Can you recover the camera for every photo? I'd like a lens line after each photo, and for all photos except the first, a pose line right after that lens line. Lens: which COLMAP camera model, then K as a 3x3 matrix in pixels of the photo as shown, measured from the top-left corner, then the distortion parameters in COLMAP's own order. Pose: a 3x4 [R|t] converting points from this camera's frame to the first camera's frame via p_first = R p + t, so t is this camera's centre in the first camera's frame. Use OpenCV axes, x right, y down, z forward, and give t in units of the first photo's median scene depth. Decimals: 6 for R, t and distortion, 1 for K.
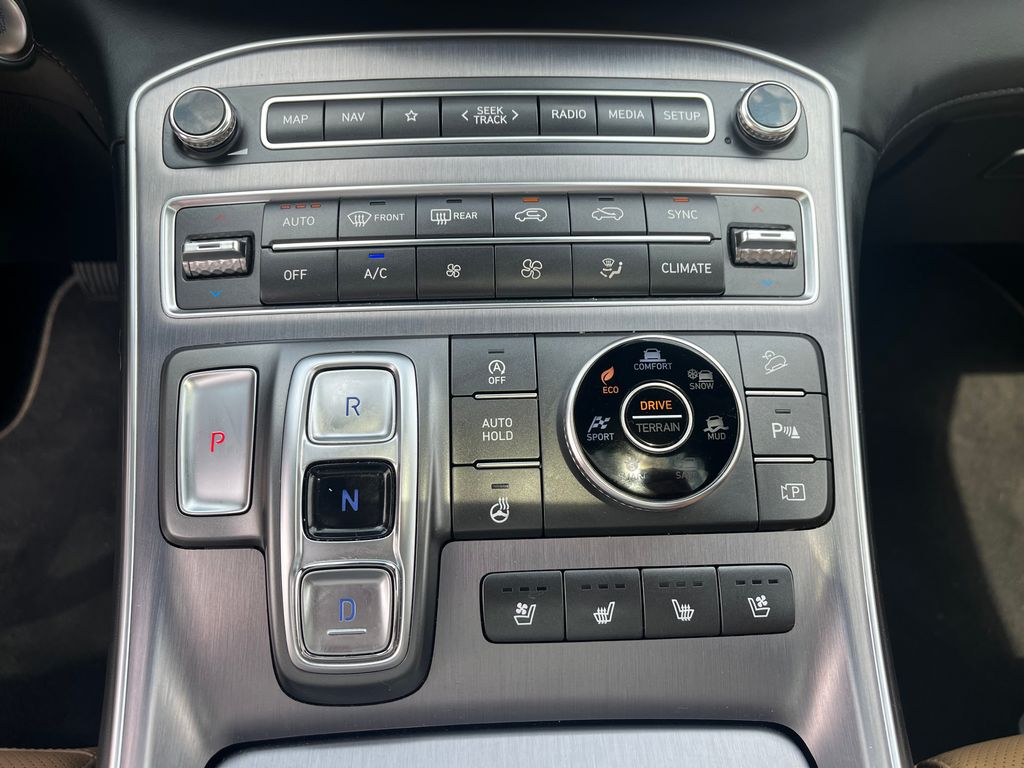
lens RADIAL K [[754.5, 0, 512.0], [0, 754.5, 384.0], [0, 0, 1]] dist [0.003841, -0.001304]
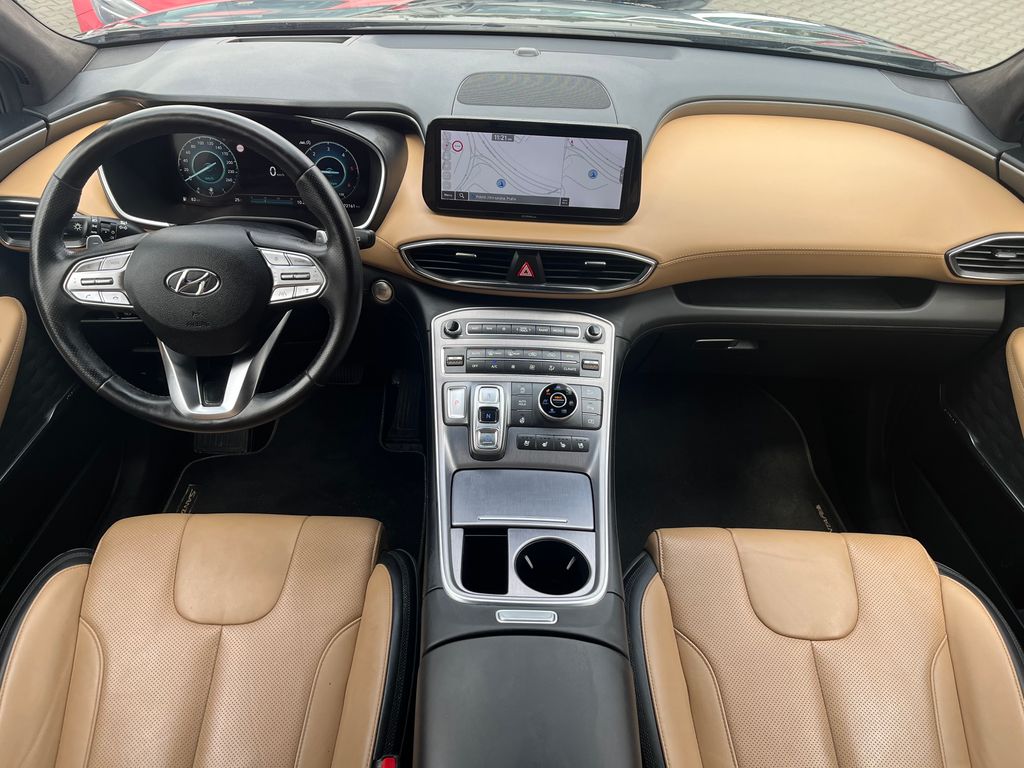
lens RADIAL K [[740.4, 0, 512.0], [0, 740.4, 384.0], [0, 0, 1]] dist [0.026722, -0.071359]
pose [[0.998696, 0.049668, -0.011806, -0.031671], [-0.050906, 0.986306, -0.156873, 0.573645], [0.003853, 0.157269, 0.987548, -2.957579]]
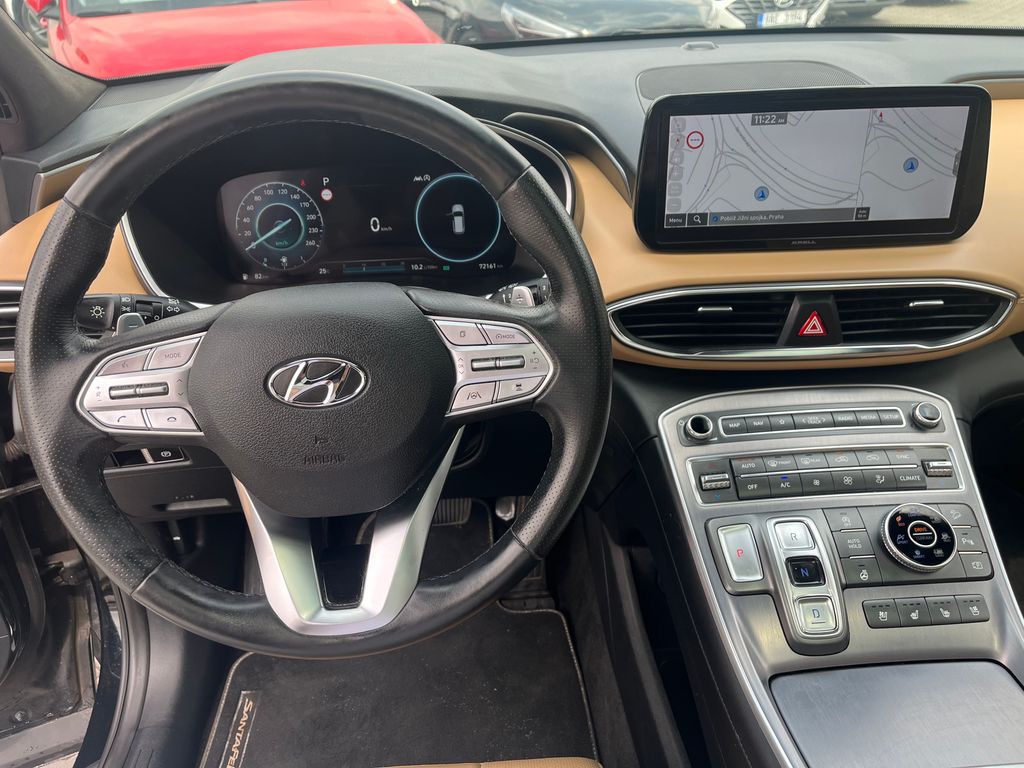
lens RADIAL K [[754.5, 0, 512.0], [0, 754.5, 384.0], [0, 0, 1]] dist [0.003841, -0.001304]
pose [[0.999171, -0.039531, -0.009723, -1.033444], [0.034770, 0.952925, -0.301206, 0.251195], [0.021172, 0.300619, 0.953509, -1.472180]]
